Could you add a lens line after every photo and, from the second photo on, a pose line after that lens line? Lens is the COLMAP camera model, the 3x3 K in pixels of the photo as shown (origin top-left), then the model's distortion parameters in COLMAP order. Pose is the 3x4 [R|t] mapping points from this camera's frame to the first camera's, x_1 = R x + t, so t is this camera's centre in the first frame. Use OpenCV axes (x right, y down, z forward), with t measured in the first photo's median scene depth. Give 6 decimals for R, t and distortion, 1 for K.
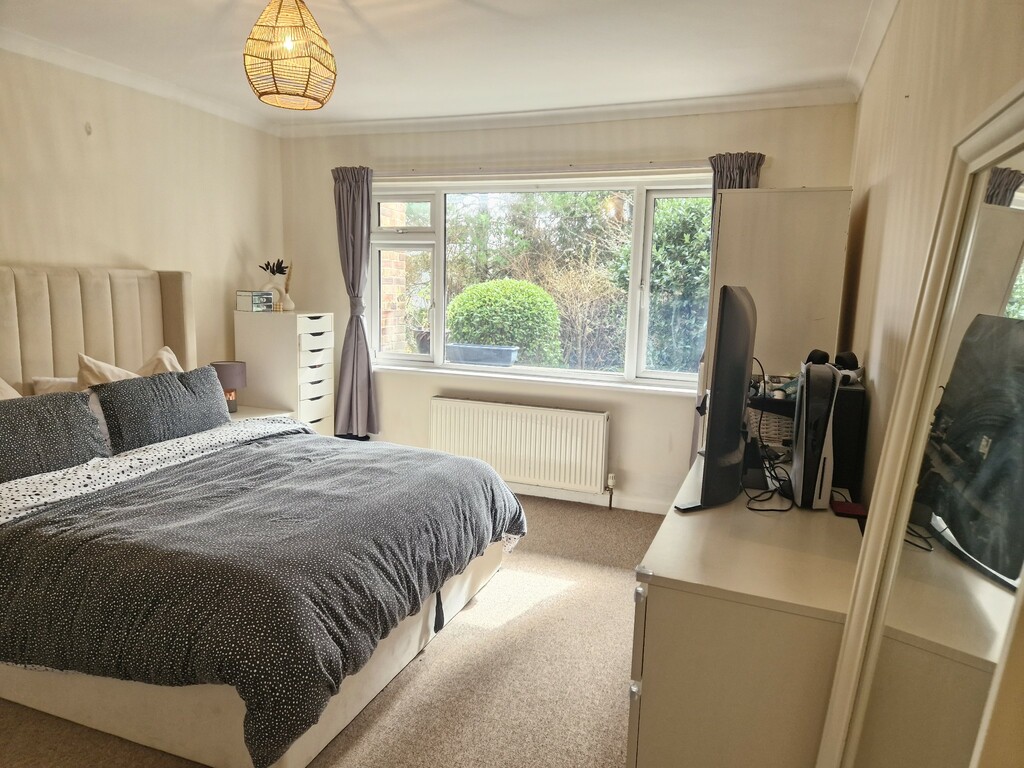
lens RADIAL K [[682.3, 0, 512.5], [0, 682.3, 375.9], [0, 0, 1]] dist [0.093832, -0.078141]
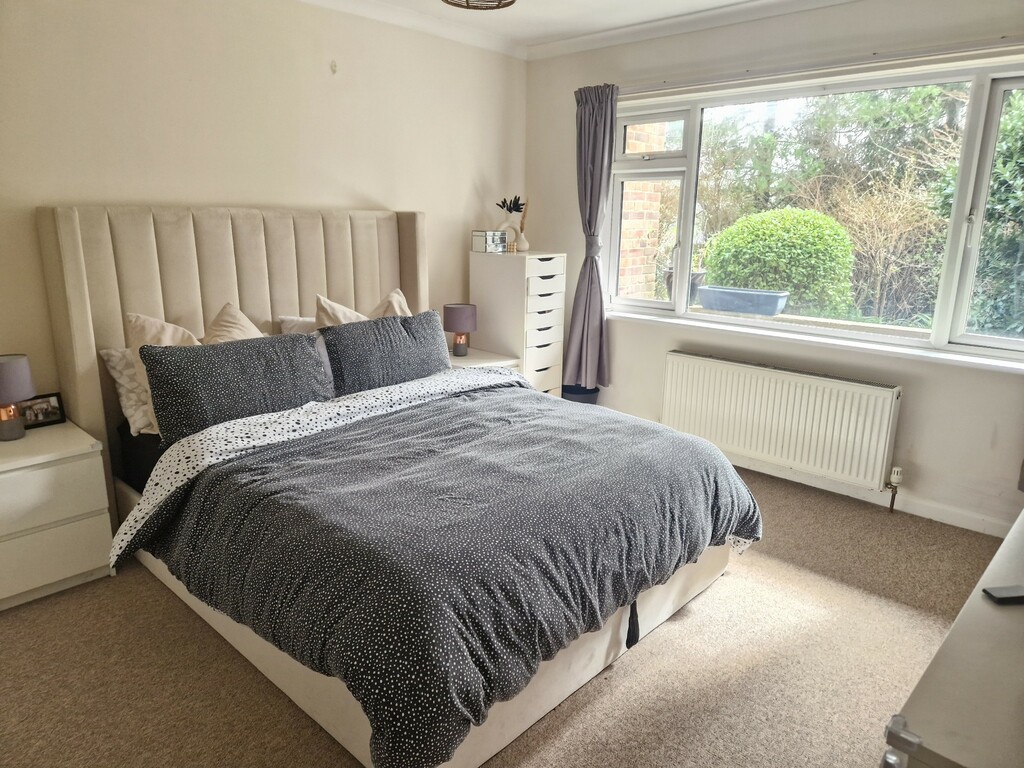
lens RADIAL K [[682.3, 0, 512.5], [0, 682.3, 375.9], [0, 0, 1]] dist [0.093832, -0.078141]
pose [[0.924890, 0.073449, -0.373073, 0.036527], [-0.037708, 0.994047, 0.102221, -0.026939], [0.378360, -0.080476, 0.922154, 0.153275]]
